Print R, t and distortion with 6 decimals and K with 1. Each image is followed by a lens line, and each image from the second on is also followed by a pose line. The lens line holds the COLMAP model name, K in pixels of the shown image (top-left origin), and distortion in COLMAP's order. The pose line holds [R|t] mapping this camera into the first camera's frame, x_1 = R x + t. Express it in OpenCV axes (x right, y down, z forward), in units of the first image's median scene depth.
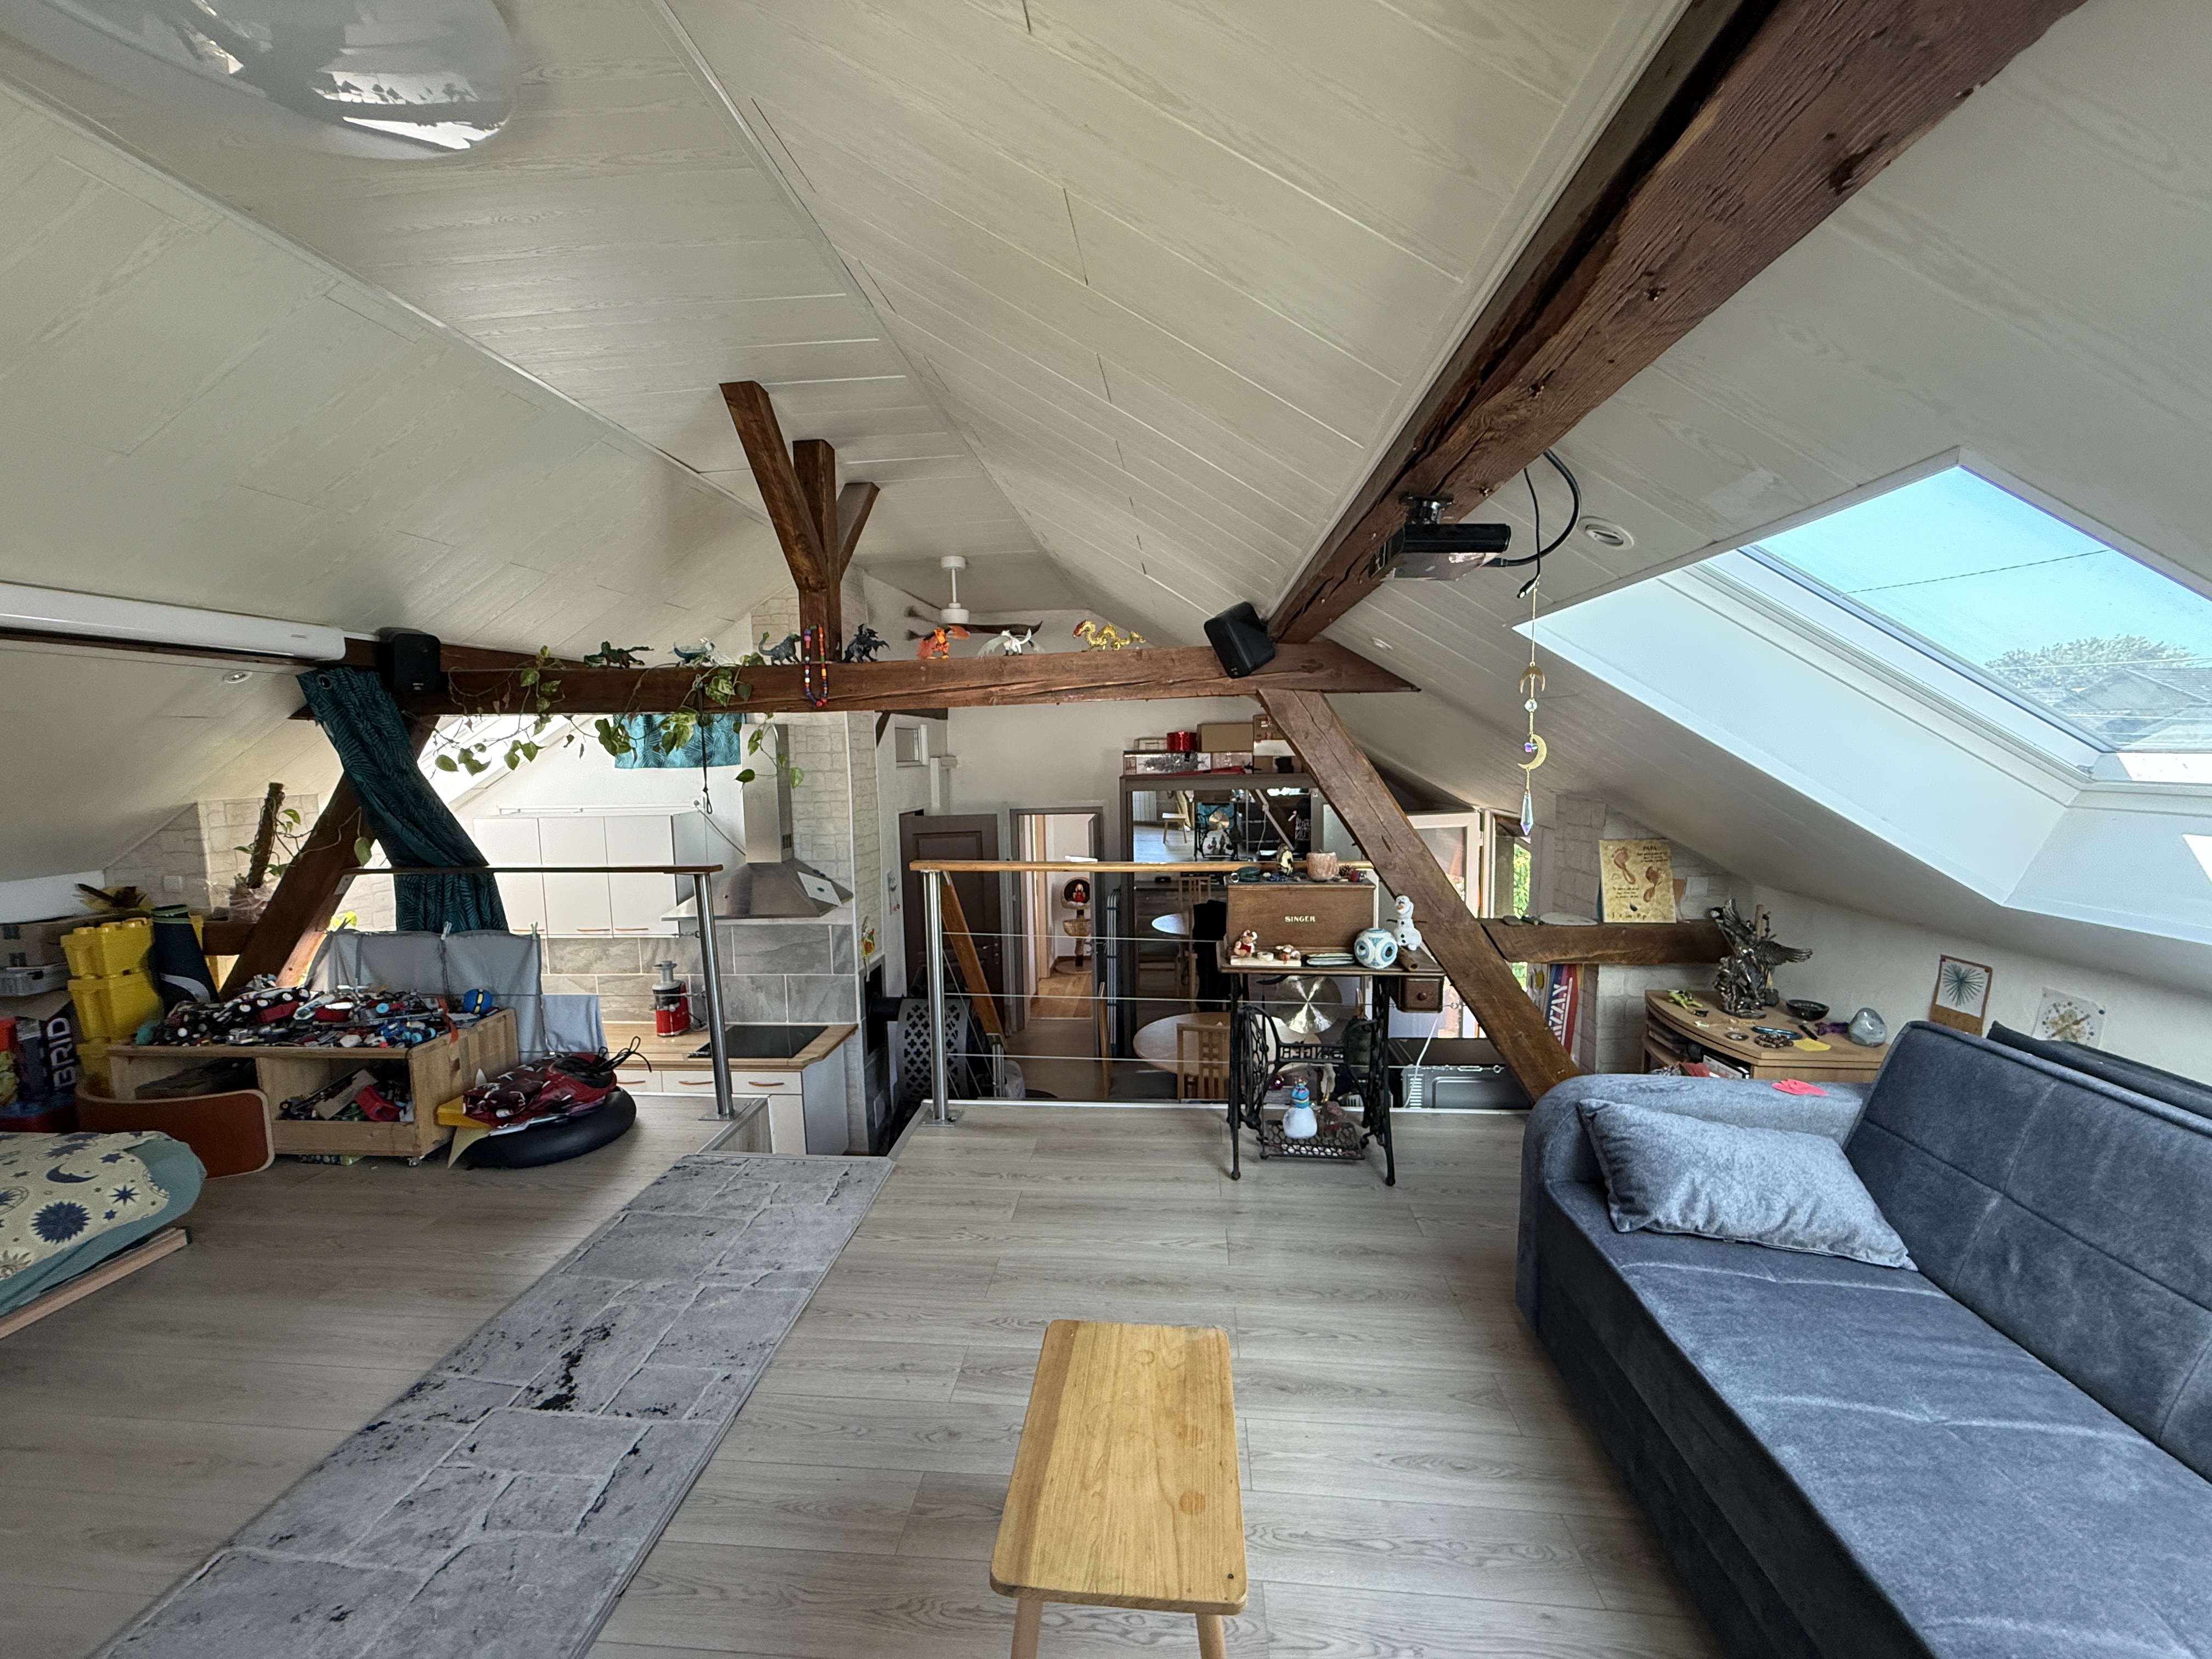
lens RADIAL K [[881.7, 0, 1102.7], [0, 881.7, 833.9], [0, 0, 1]] dist [0.000306, -0.000147]
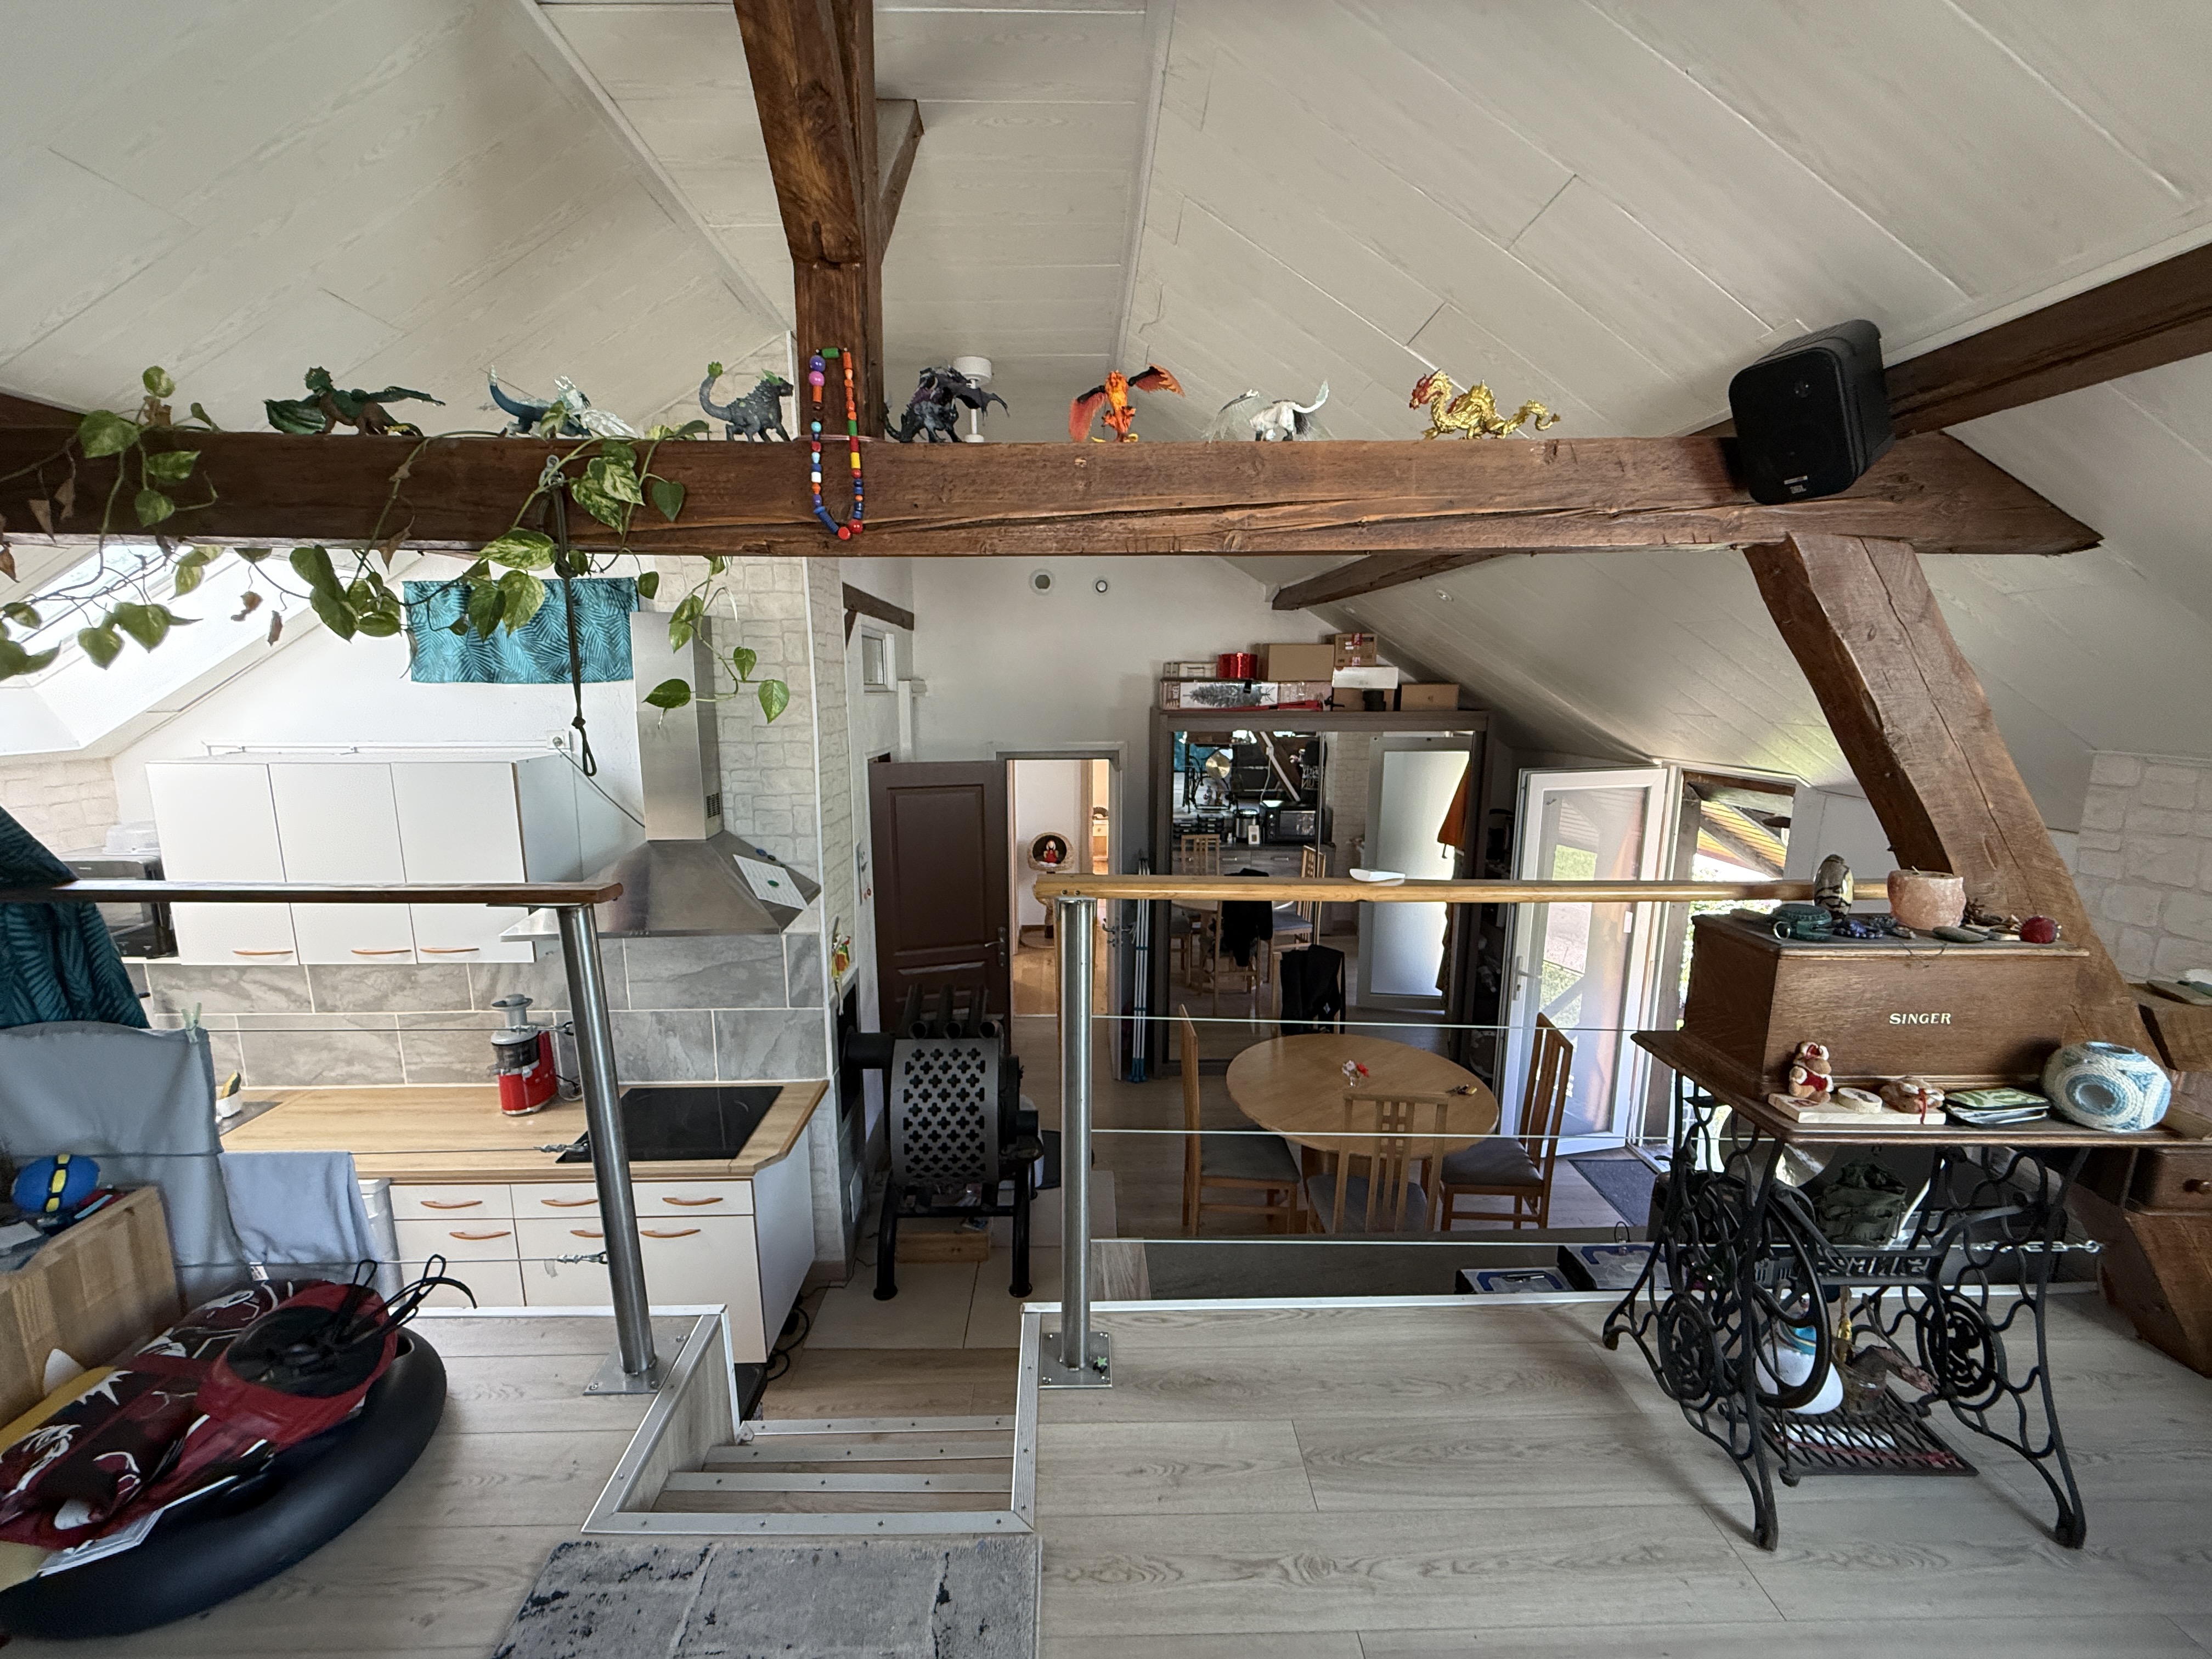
lens RADIAL K [[881.7, 0, 1102.7], [0, 881.7, 833.9], [0, 0, 1]] dist [0.000306, -0.000147]
pose [[0.992732, 0.001962, 0.120328, -0.157429], [-0.010527, 0.997450, 0.070583, -0.018382], [-0.119883, -0.071337, 0.990222, 0.341560]]
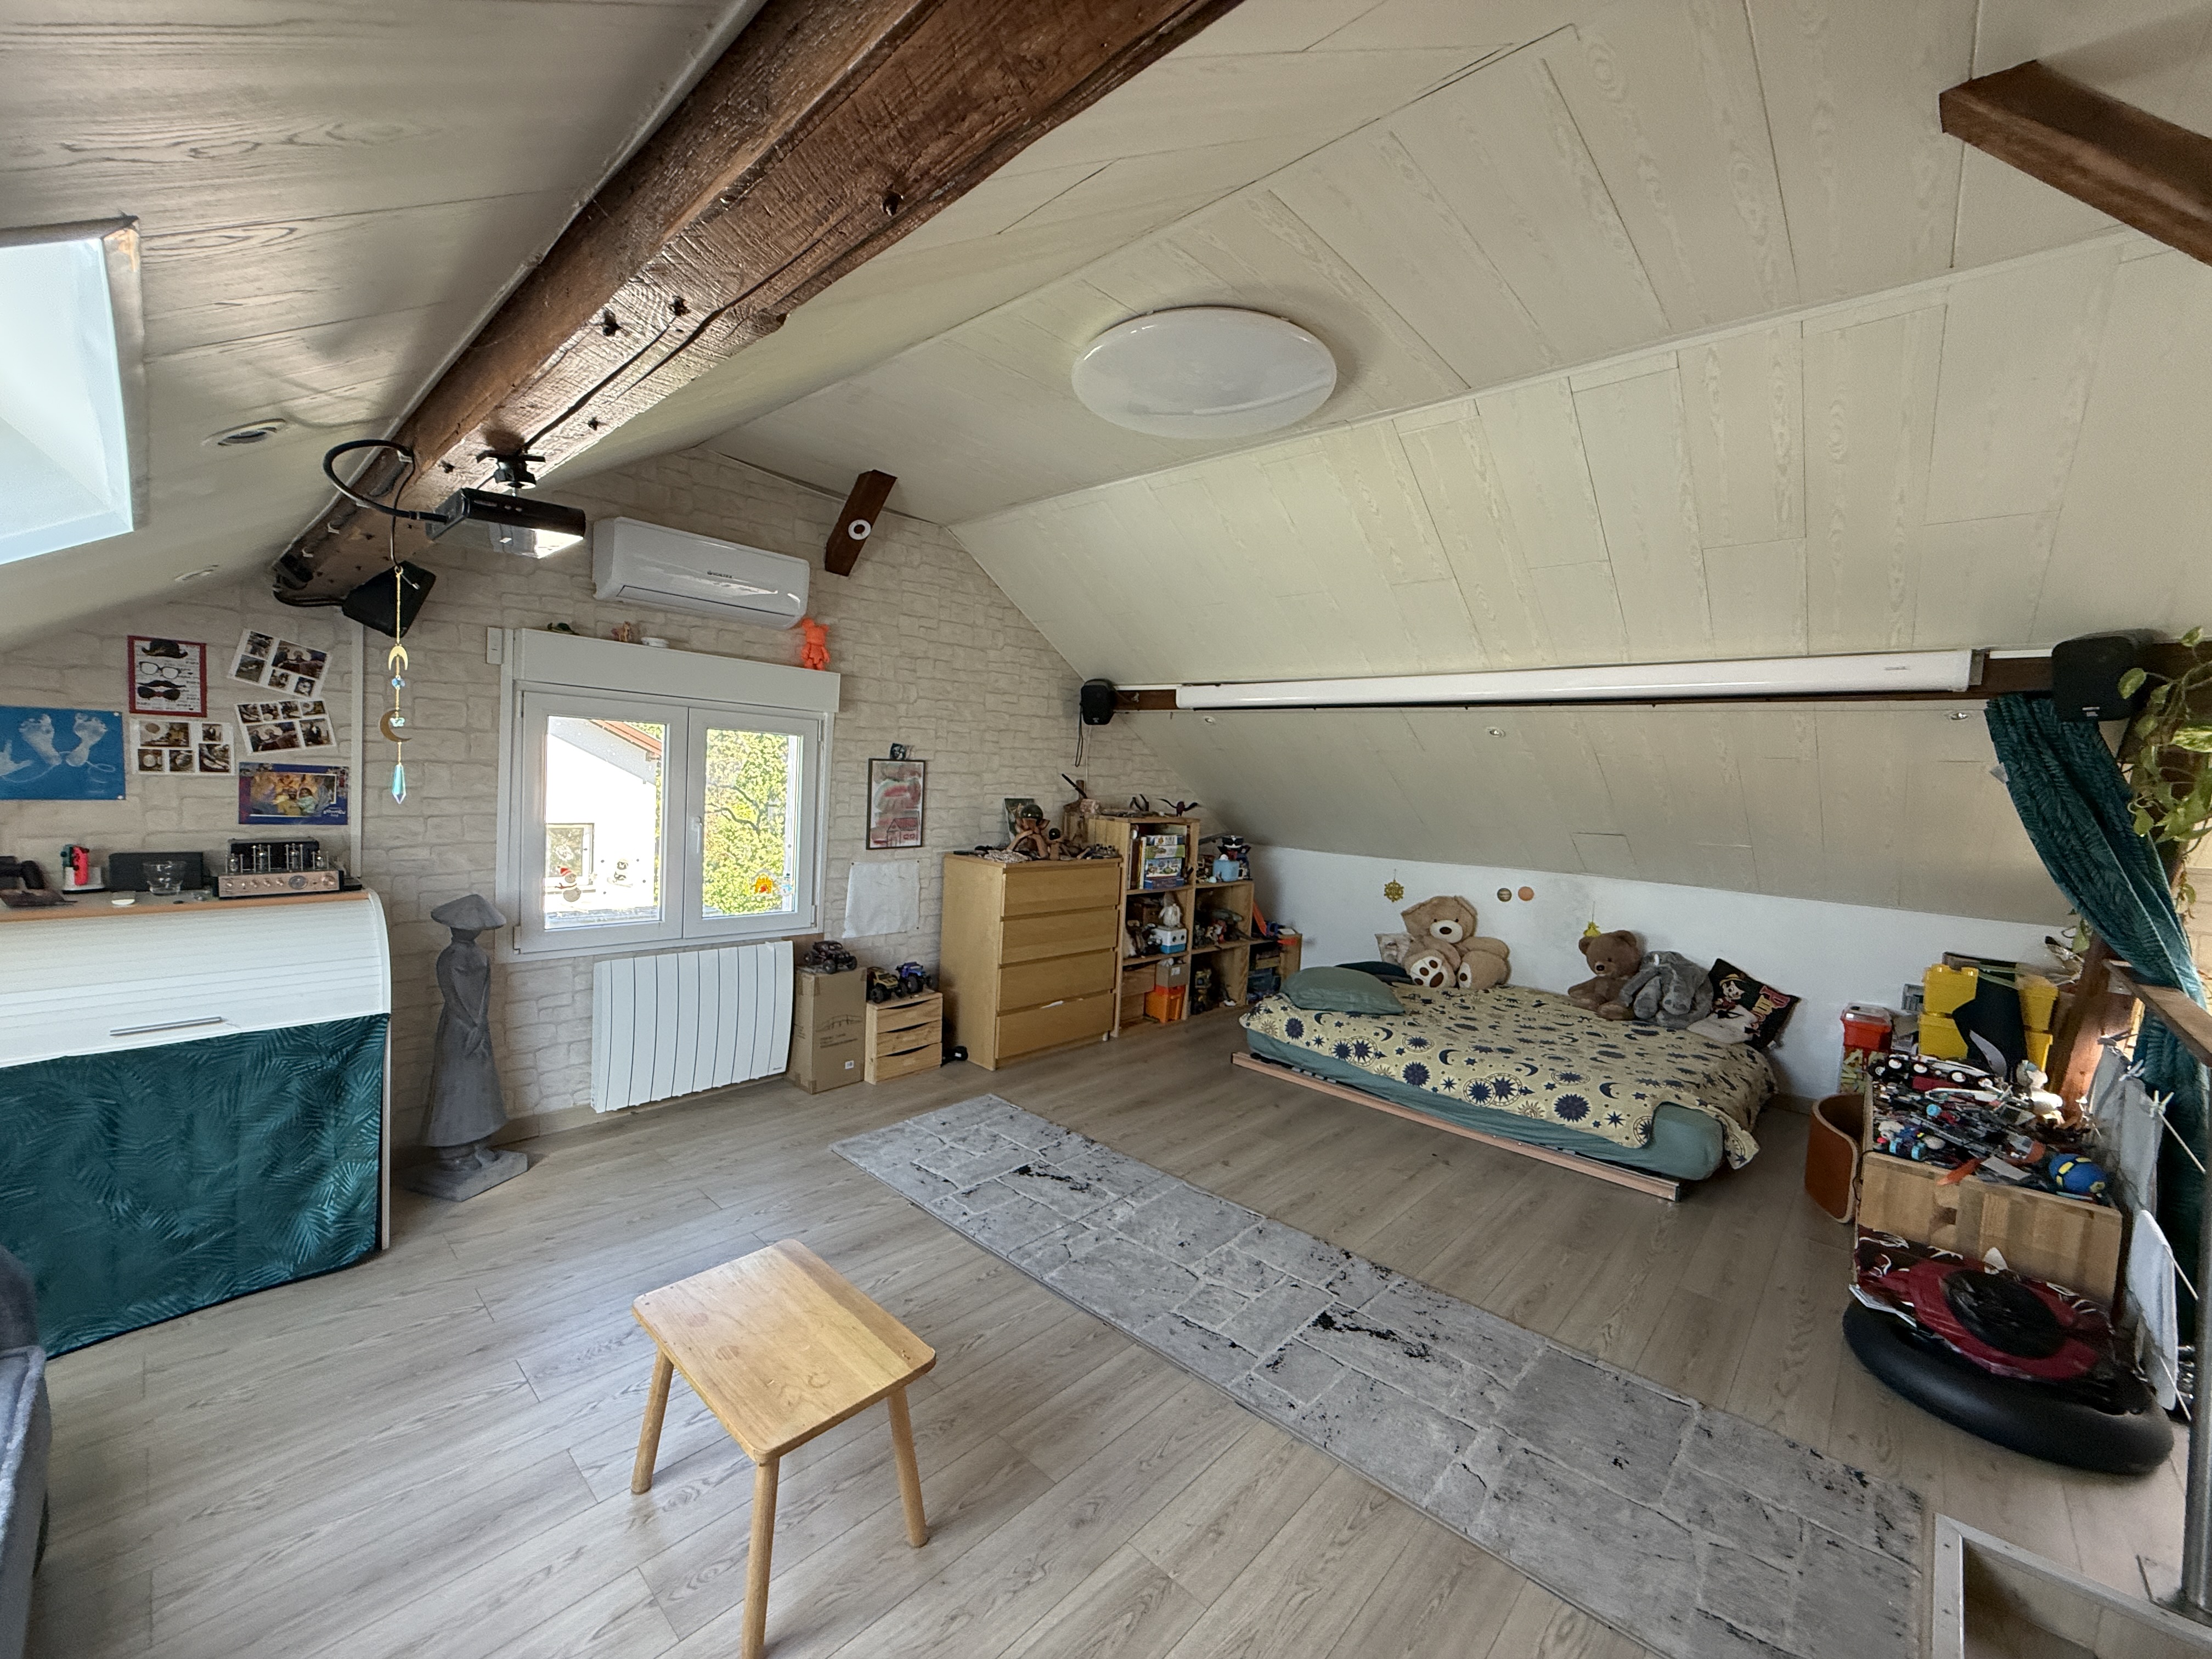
lens RADIAL K [[881.2, 0, 1099.3], [0, 881.2, 834.2], [0, 0, 1]] dist [0.000283, 0.000086]
pose [[-0.612620, 0.035828, -0.789565, 0.183981], [-0.119250, 0.983346, 0.137147, -0.046643], [0.781330, 0.178175, -0.598145, 0.529016]]
